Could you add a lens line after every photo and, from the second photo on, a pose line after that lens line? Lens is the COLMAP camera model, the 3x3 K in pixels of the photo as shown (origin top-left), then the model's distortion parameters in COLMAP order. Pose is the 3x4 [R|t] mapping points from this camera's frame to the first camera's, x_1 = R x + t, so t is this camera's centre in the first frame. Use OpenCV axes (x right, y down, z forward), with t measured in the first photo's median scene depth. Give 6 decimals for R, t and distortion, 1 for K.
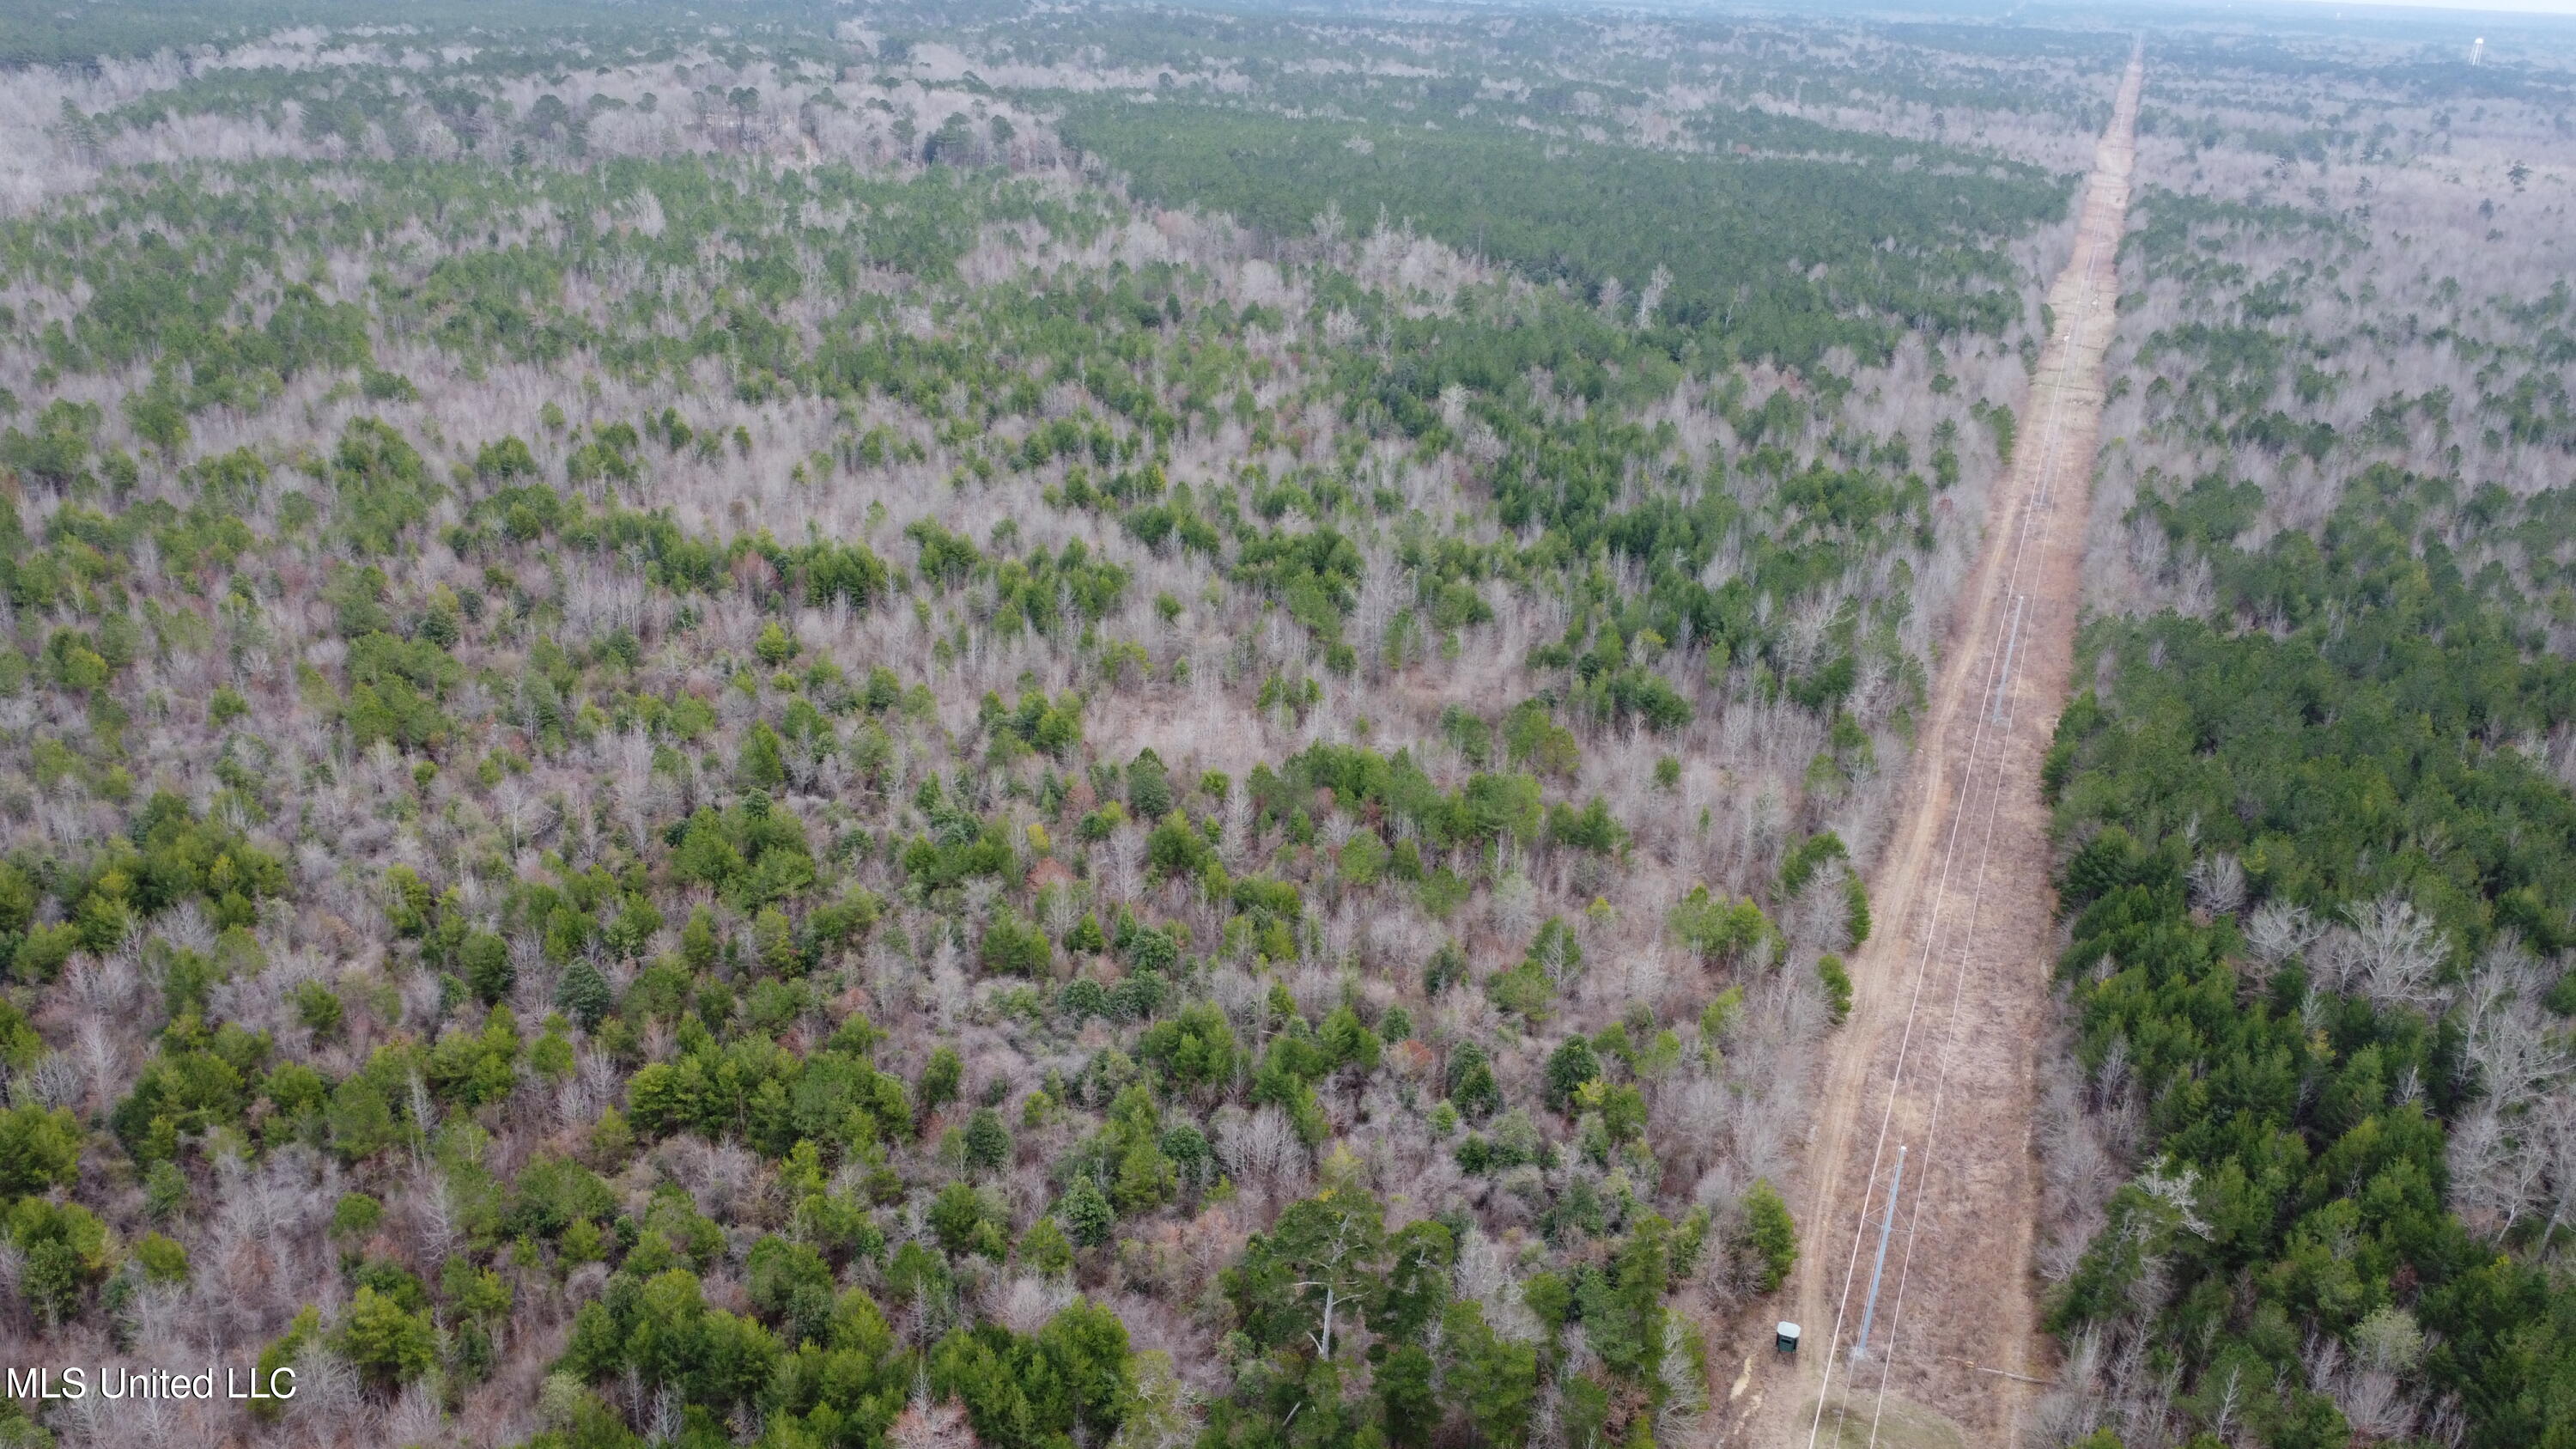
lens RADIAL K [[1920.7, 0, 1285.8], [0, 1920.7, 719.8], [0, 0, 1]] dist [0.006269, -0.001955]
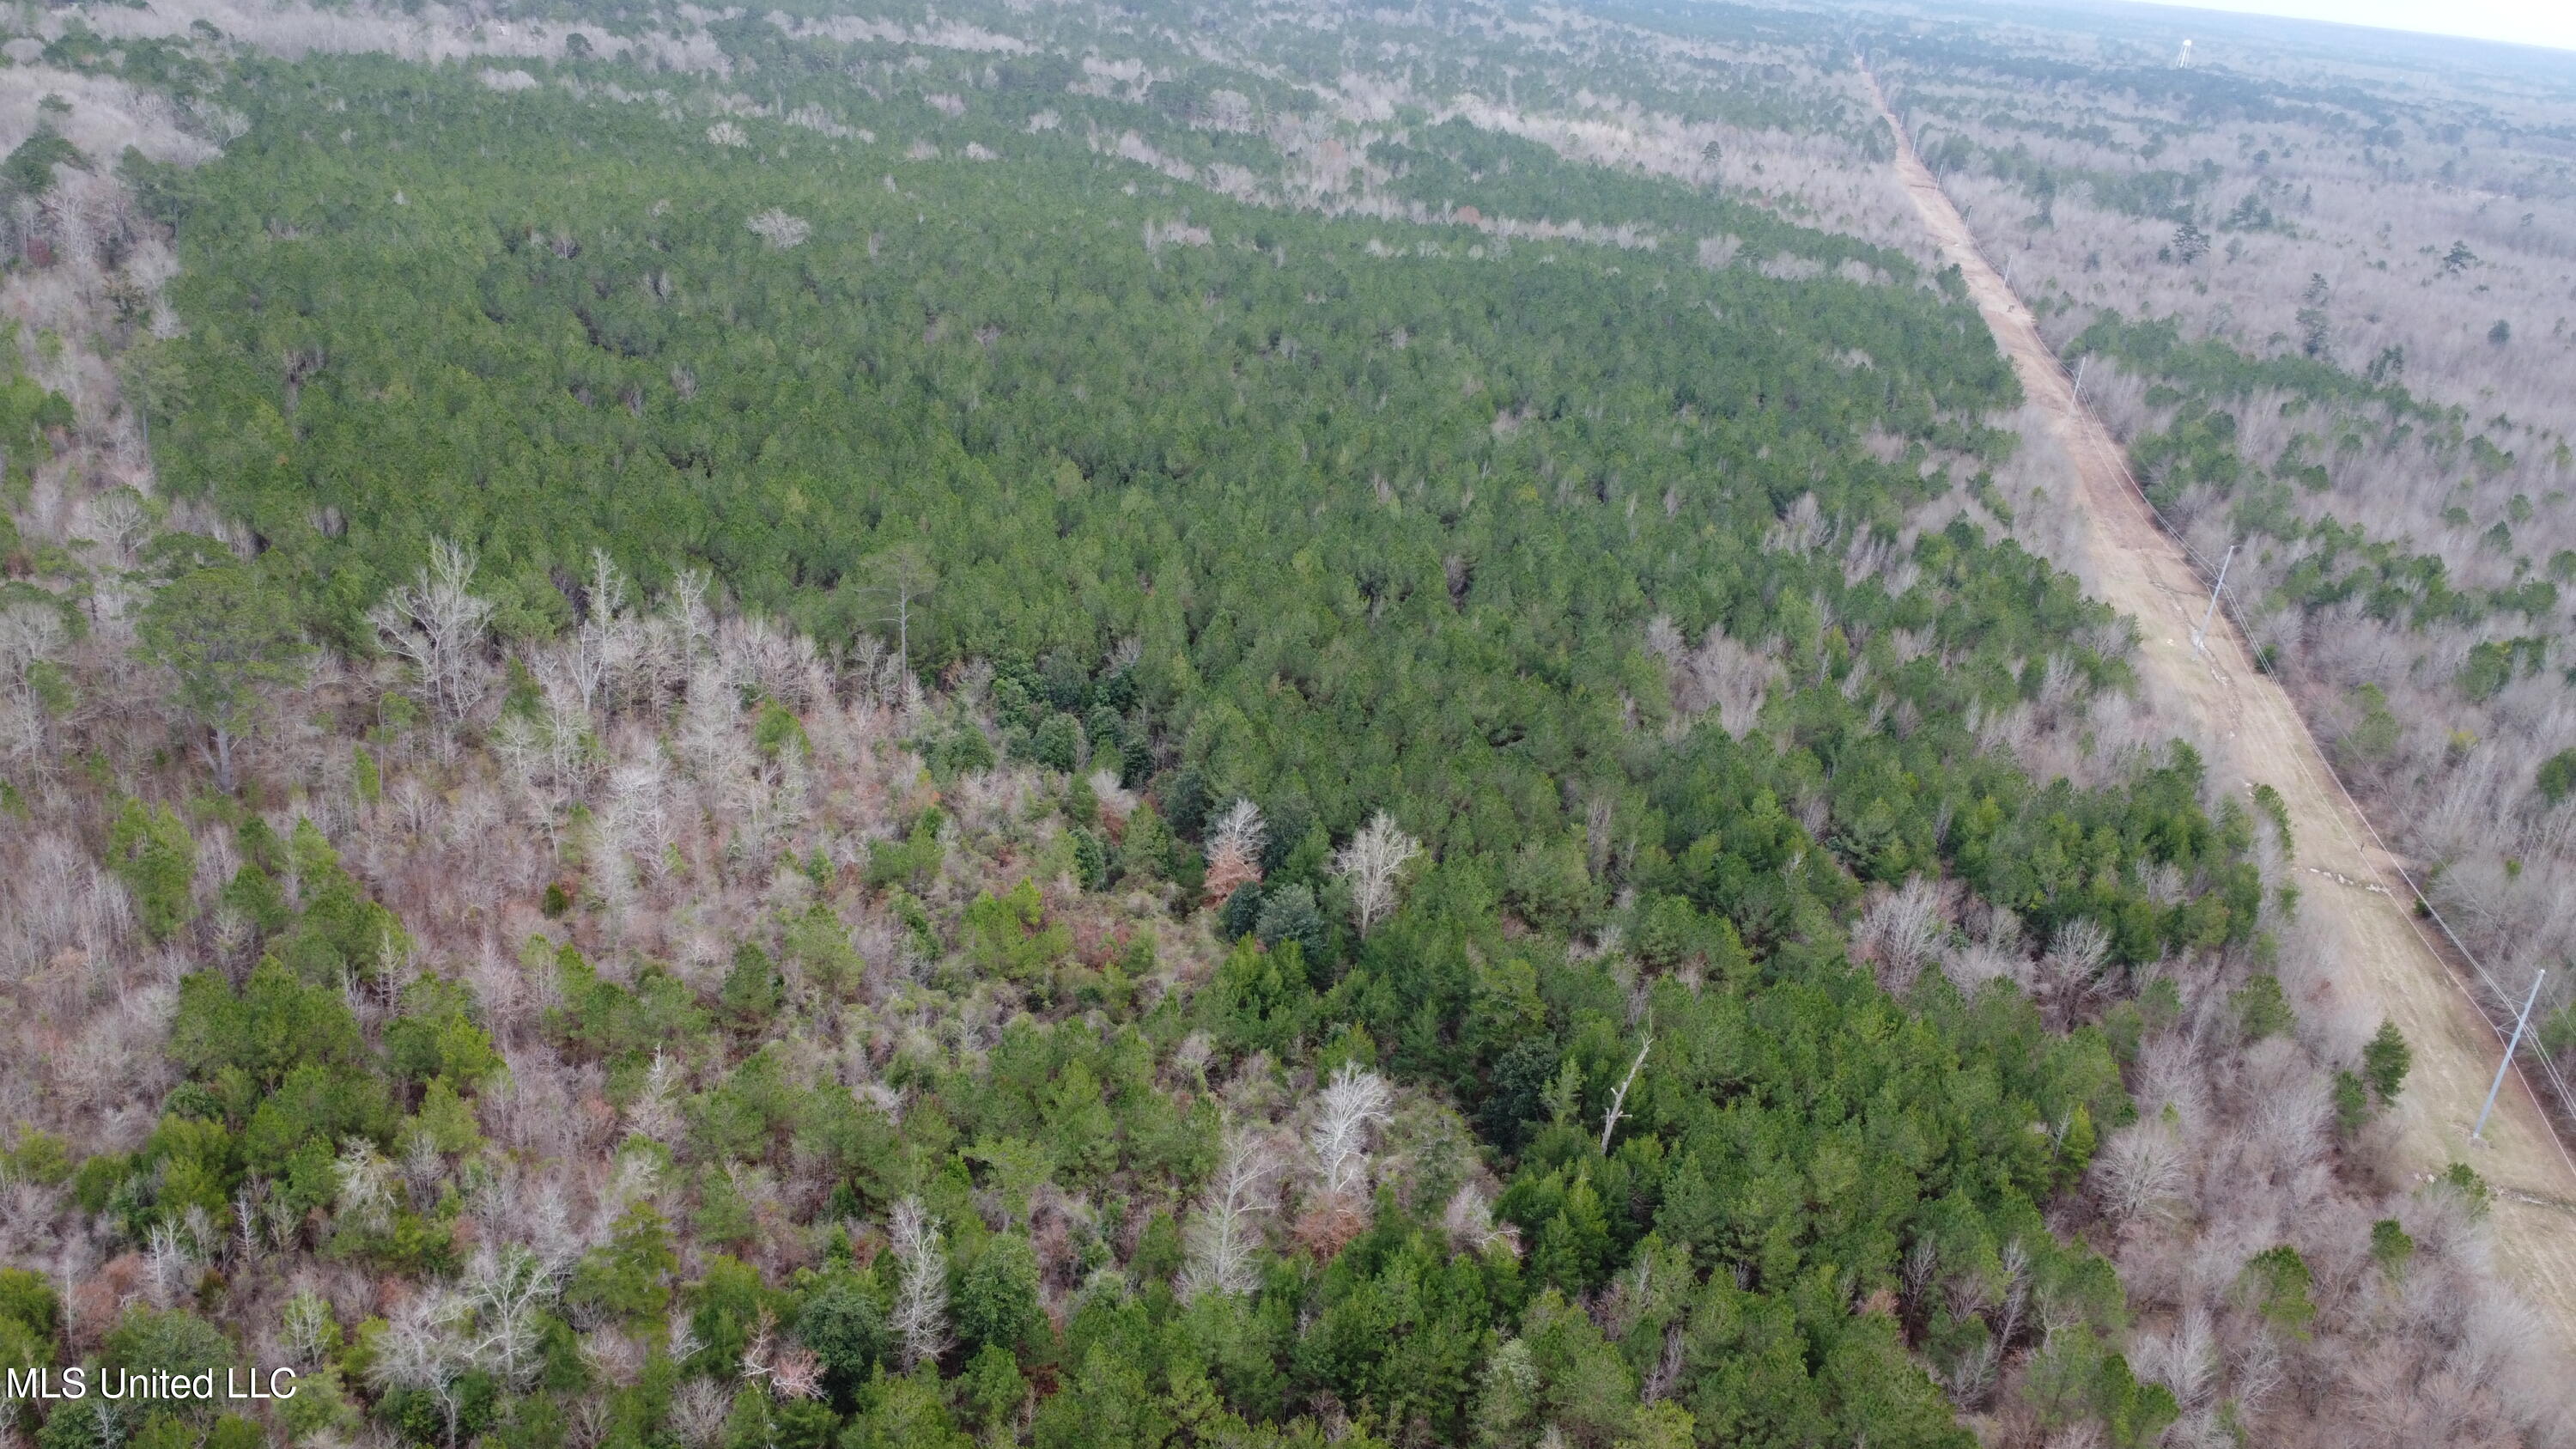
lens RADIAL K [[1920.7, 0, 1283.9], [0, 1920.7, 729.0], [0, 0, 1]] dist [0.006269, -0.001955]
pose [[0.985427, -0.013483, 0.169562, 0.056911], [0.007447, 0.999317, 0.036184, -0.125130], [-0.169934, -0.034394, 0.984855, 0.316069]]
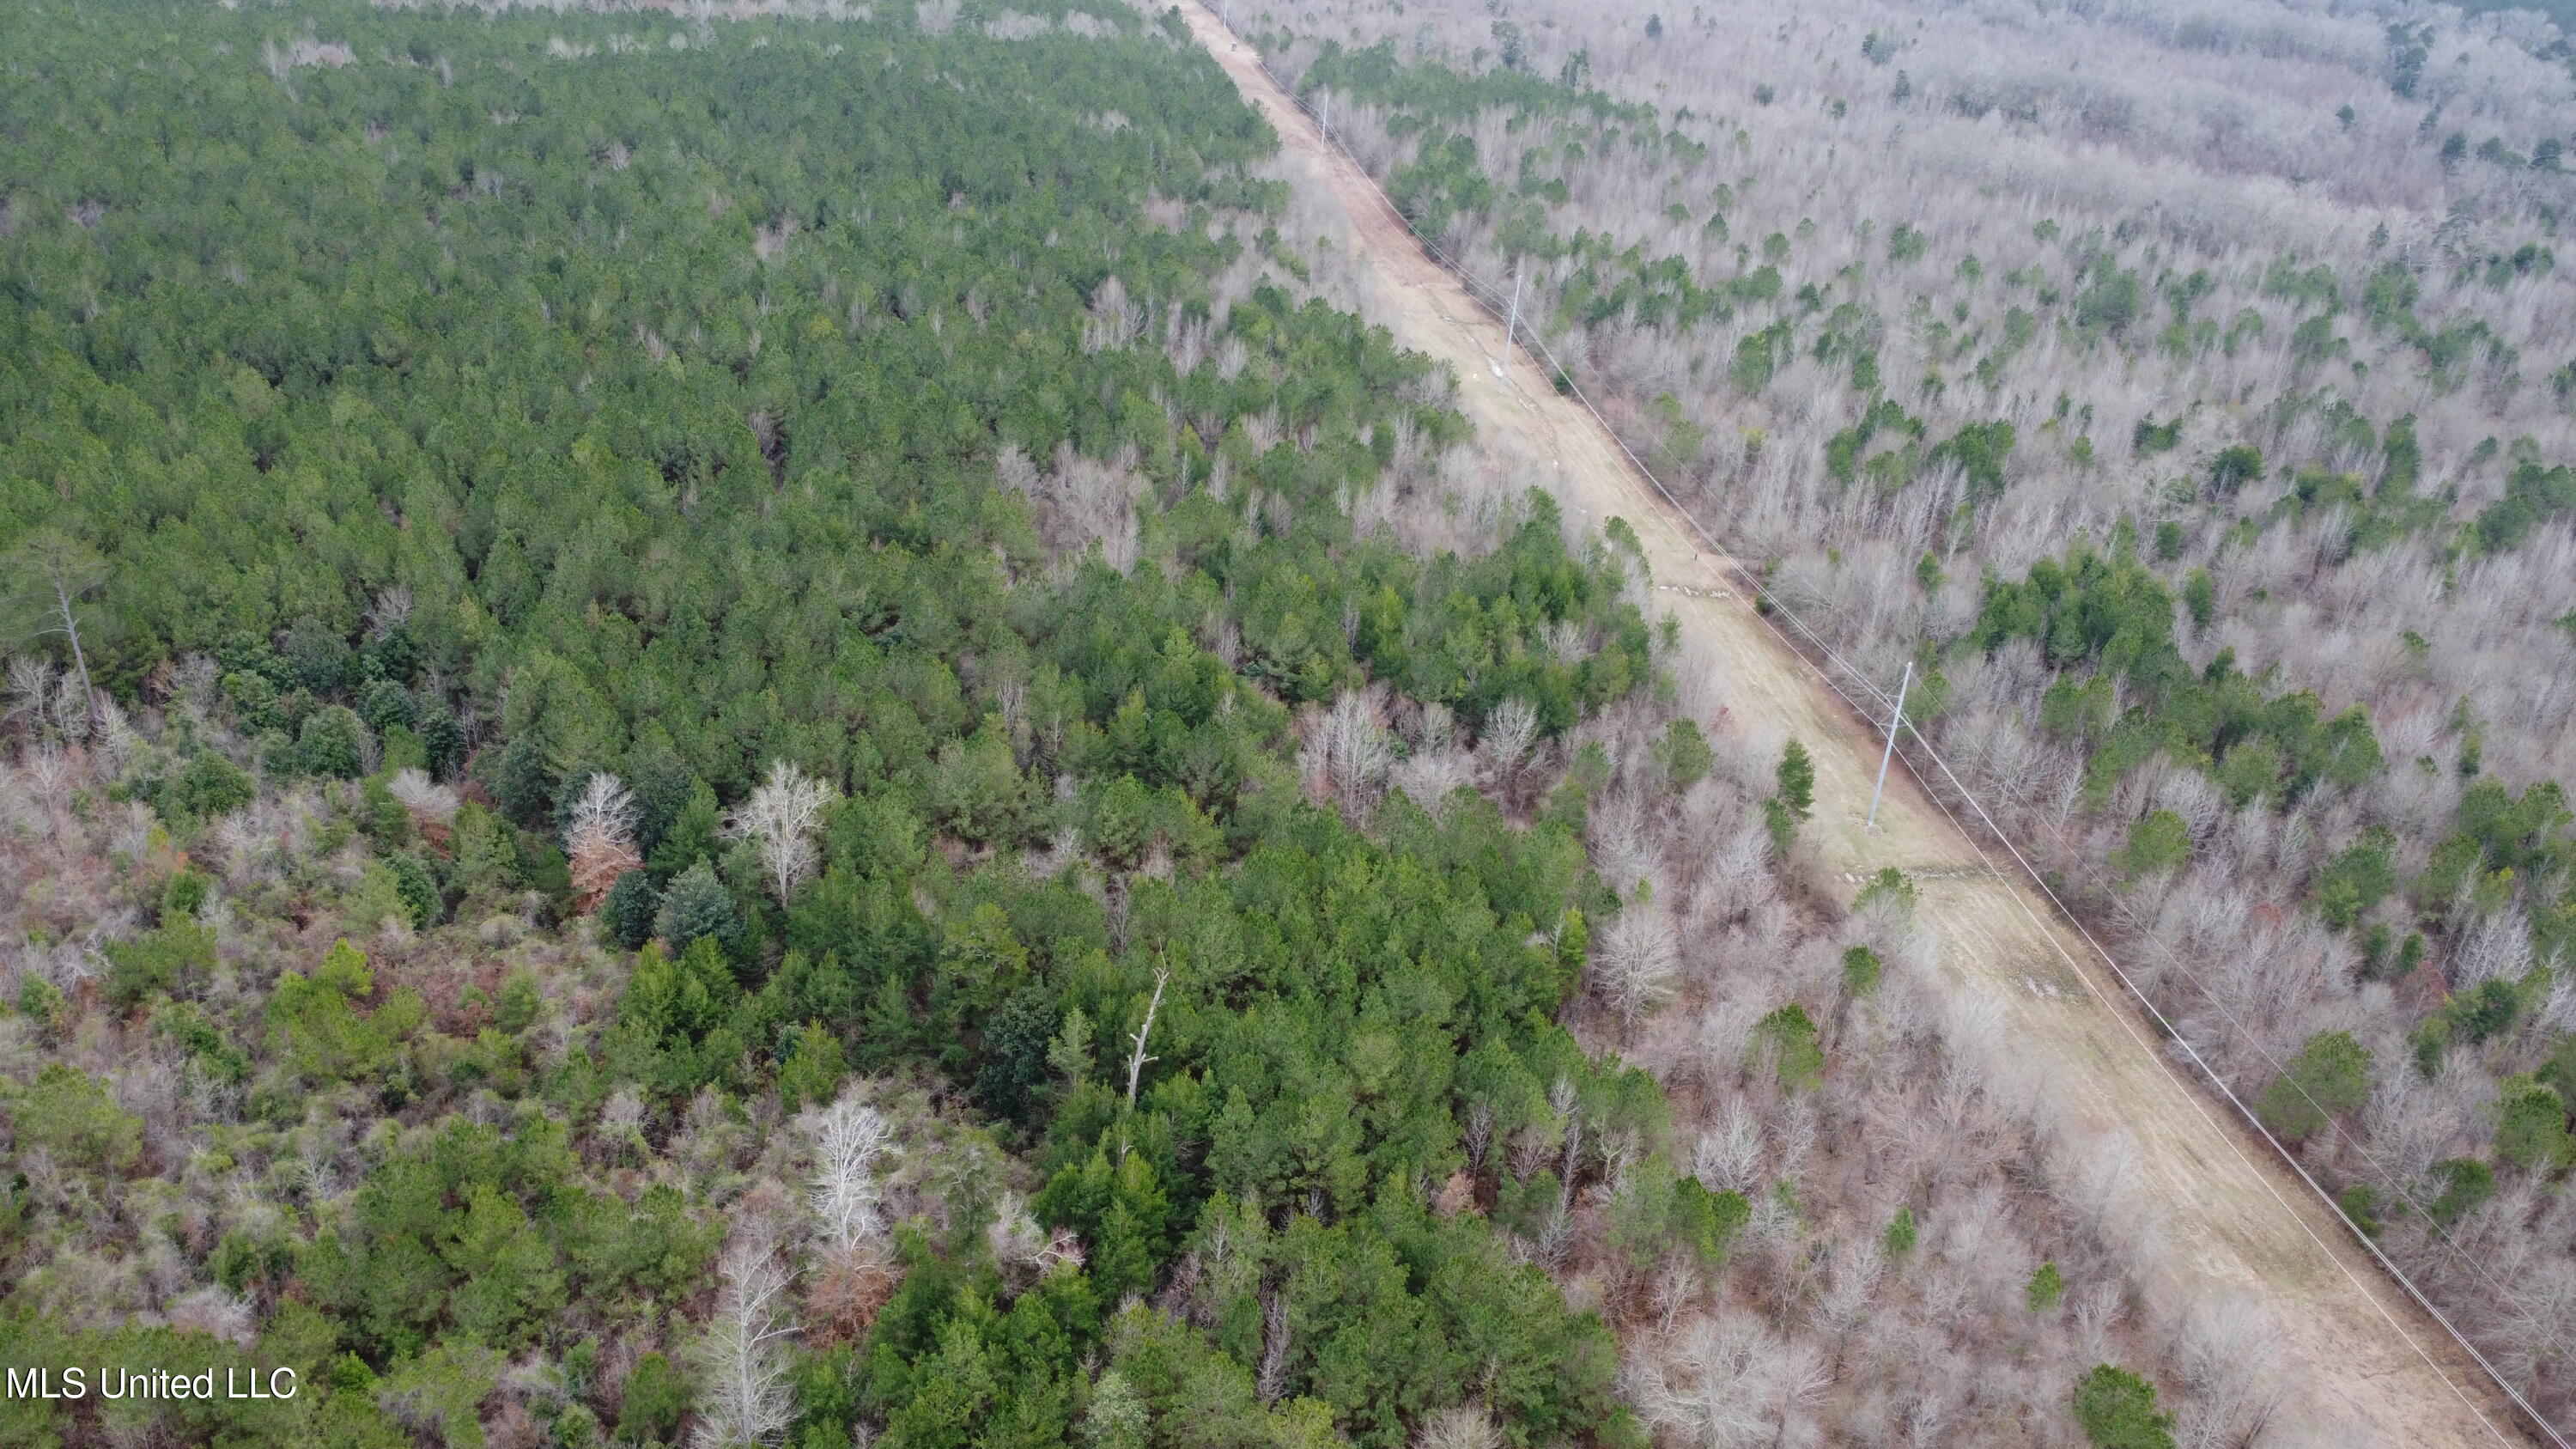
lens RADIAL K [[1920.7, 0, 1290.9], [0, 1920.7, 724.2], [0, 0, 1]] dist [0.006269, -0.001955]
pose [[0.840035, -0.237437, 0.487817, 0.056930], [0.169502, 0.968998, 0.179756, -0.132888], [-0.515374, -0.068315, 0.854238, 0.337471]]
